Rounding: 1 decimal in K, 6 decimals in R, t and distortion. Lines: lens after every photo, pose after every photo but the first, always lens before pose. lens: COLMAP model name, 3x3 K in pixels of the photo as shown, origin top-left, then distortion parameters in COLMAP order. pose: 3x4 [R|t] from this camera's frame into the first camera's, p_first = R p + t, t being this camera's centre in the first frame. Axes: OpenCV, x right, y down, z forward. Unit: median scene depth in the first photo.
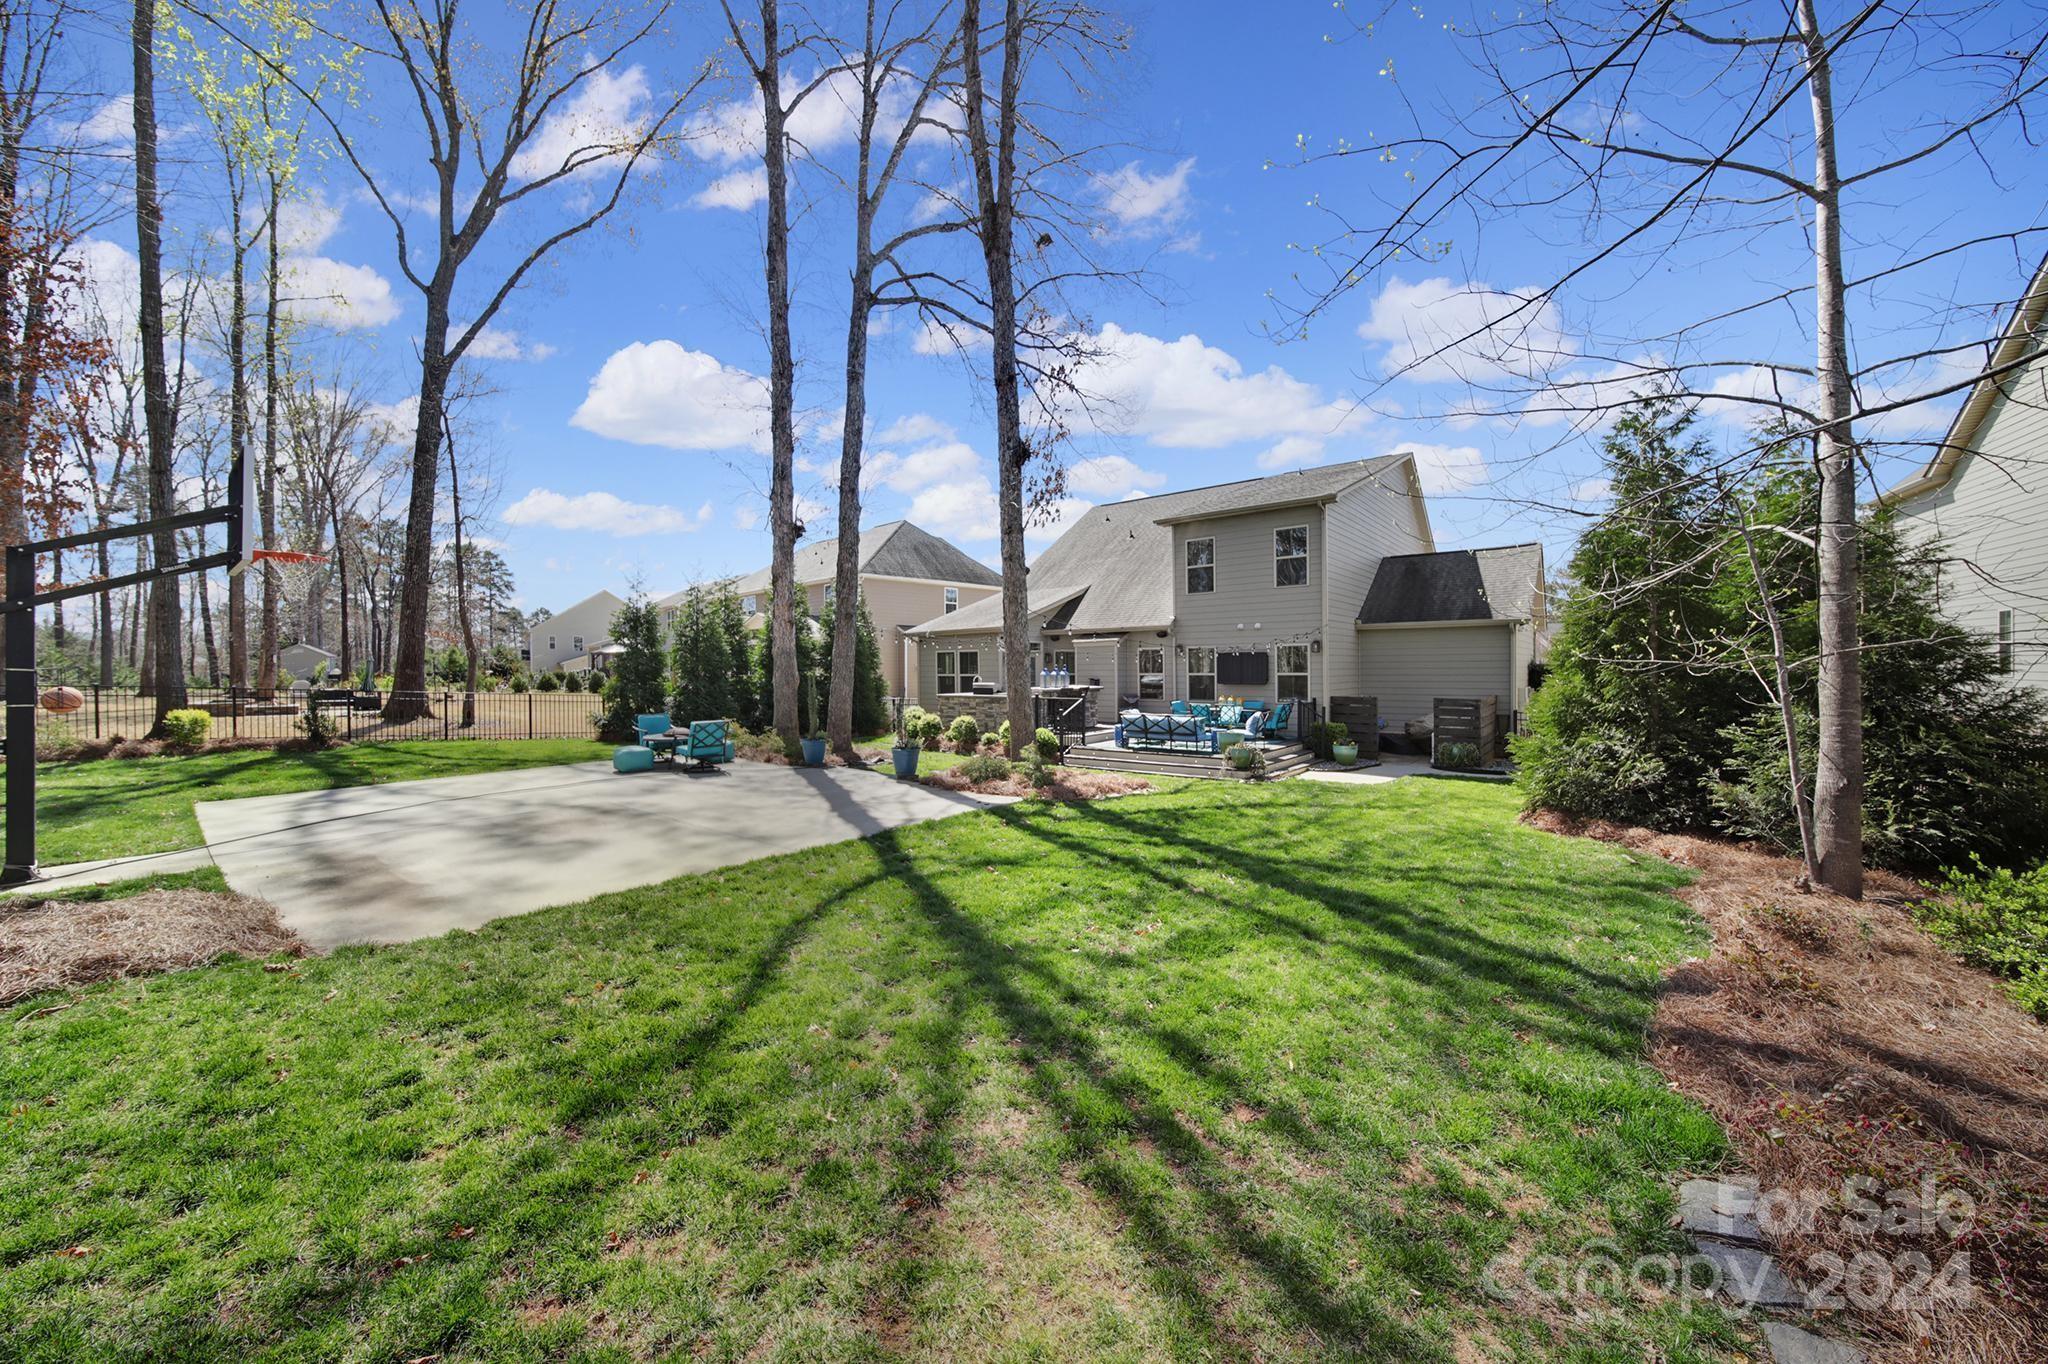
lens RADIAL K [[754.1, 0, 1027.9], [0, 754.1, 655.4], [0, 0, 1]] dist [-0.002244, -0.000215]
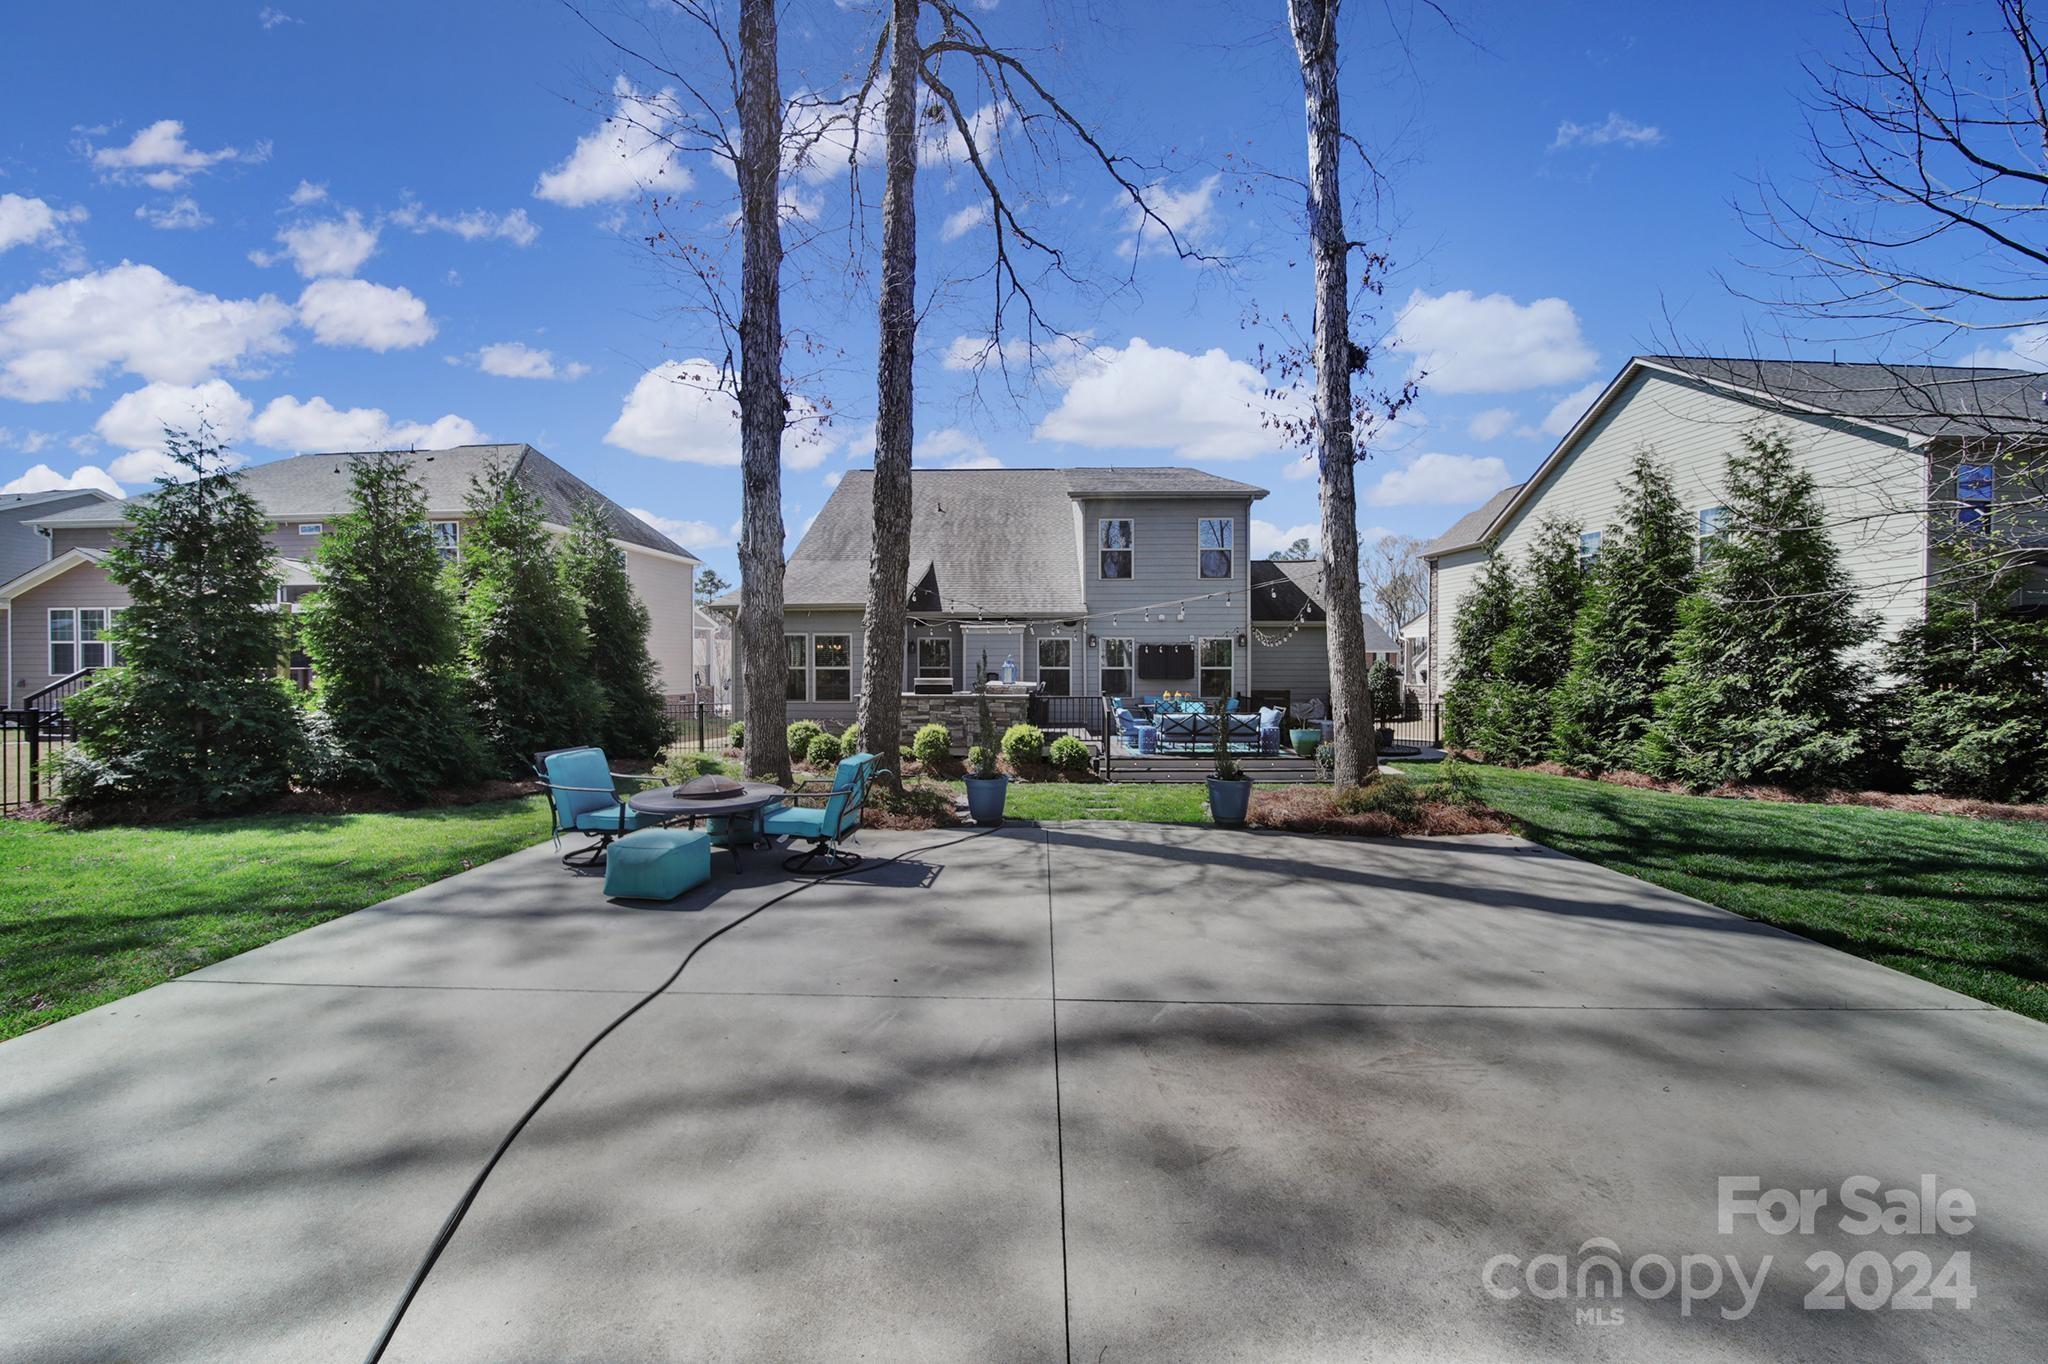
lens RADIAL K [[726.5, 0, 1018.4], [0, 726.5, 658.0], [0, 0, 1]] dist [0.000906, -0.000149]
pose [[0.800072, 0.016076, 0.599689, -0.401817], [-0.015928, 0.999858, -0.005552, 0.019923], [-0.599693, -0.005110, 0.800214, 0.387240]]
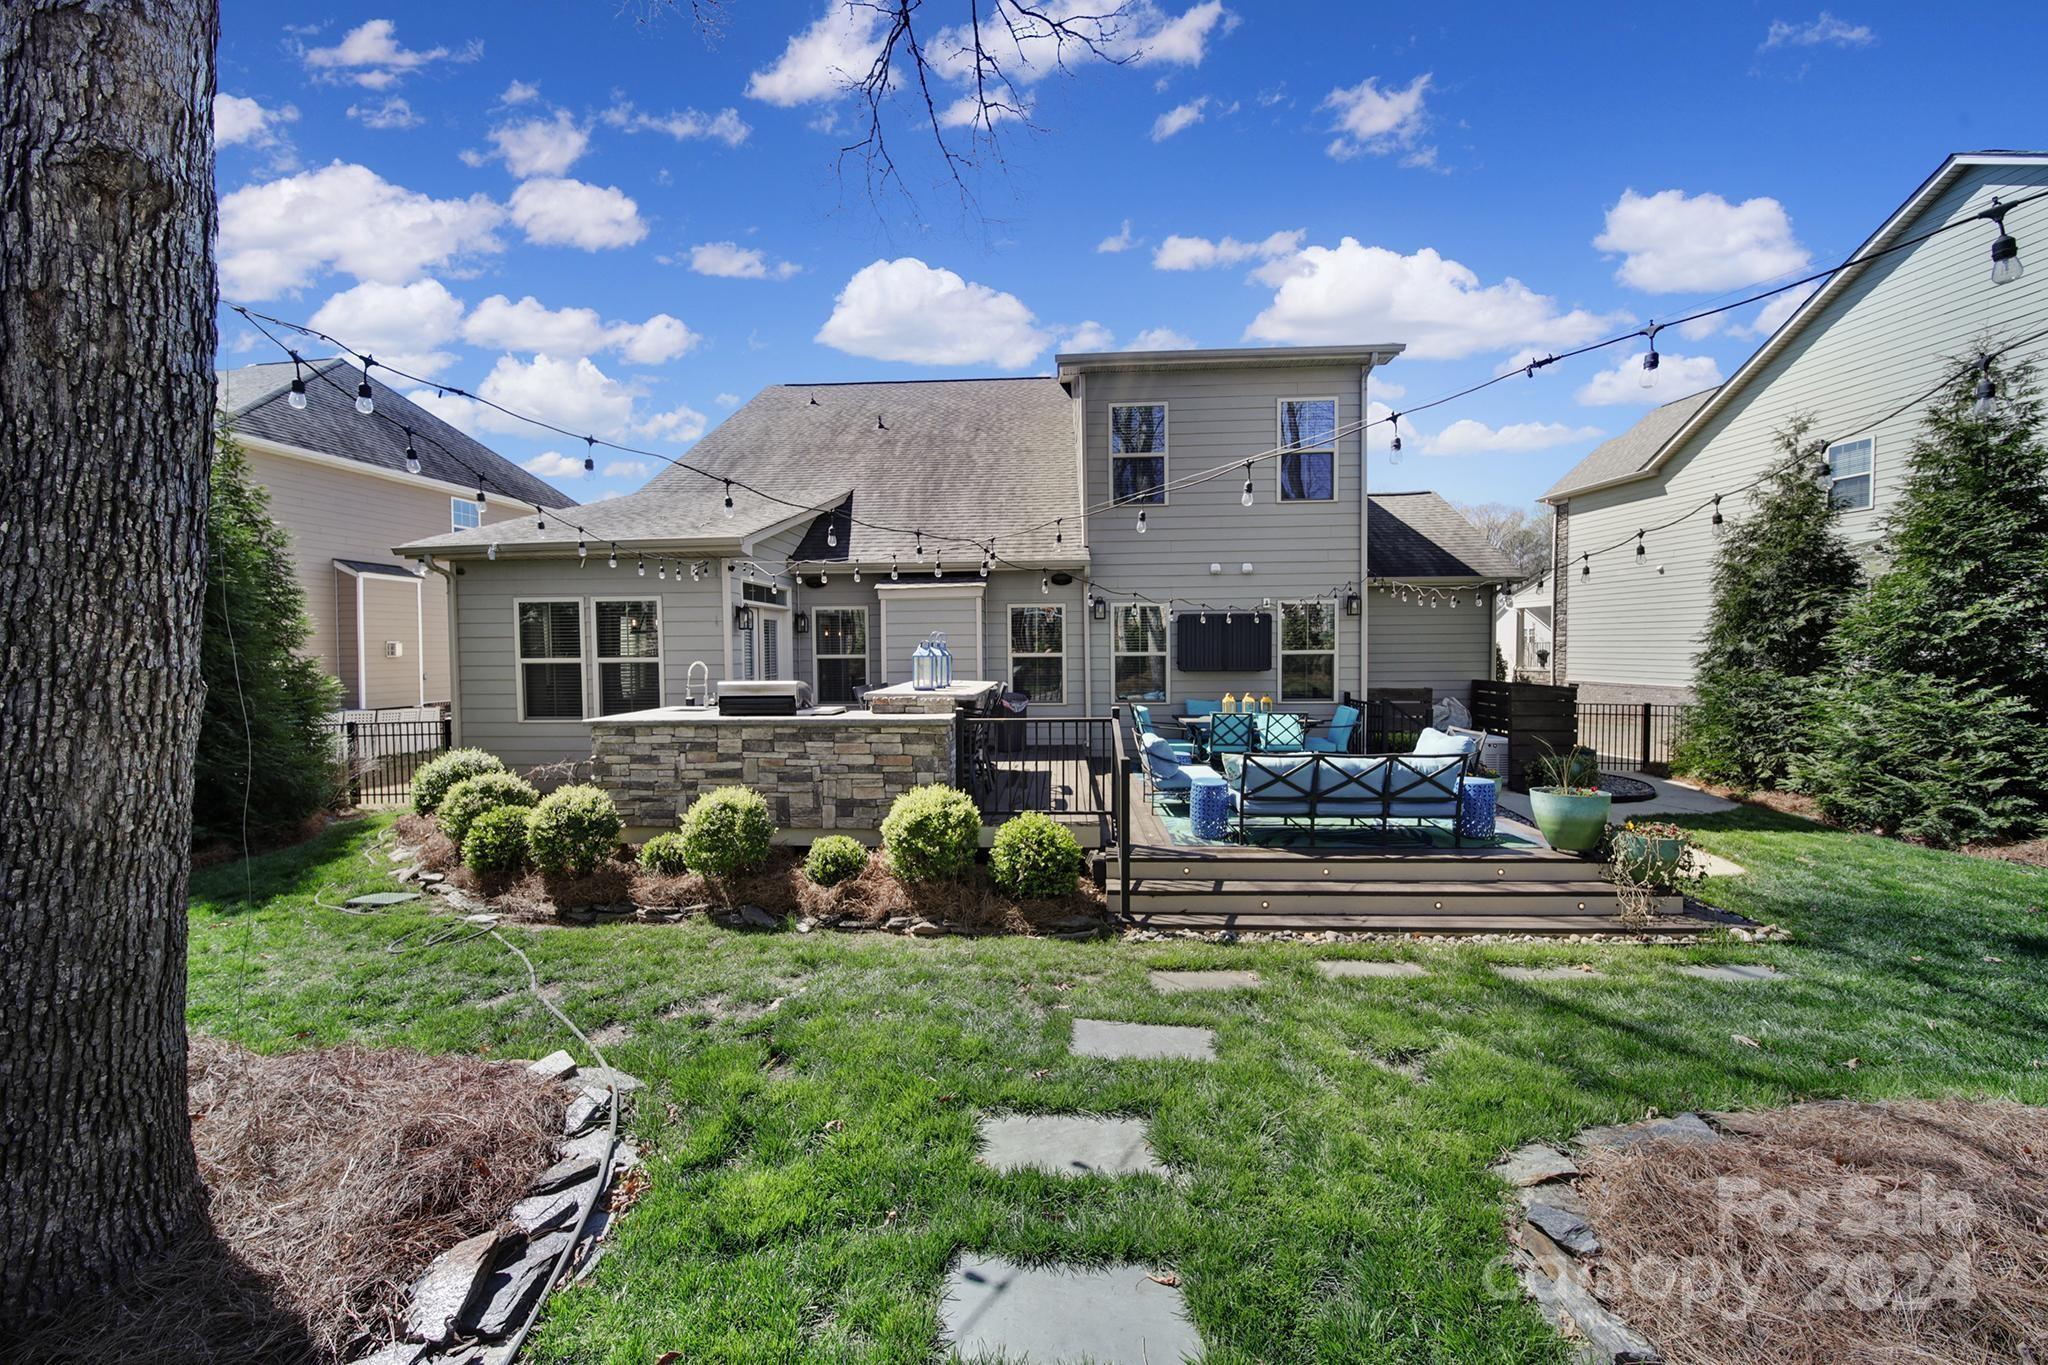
lens RADIAL K [[726.5, 0, 1018.4], [0, 726.5, 658.5], [0, 0, 1]] dist [0.000906, -0.000149]
pose [[0.816638, -0.006404, 0.577114, -0.149491], [-0.005842, 0.999795, 0.019362, 0.019114], [-0.577120, -0.019183, 0.816434, 0.646866]]
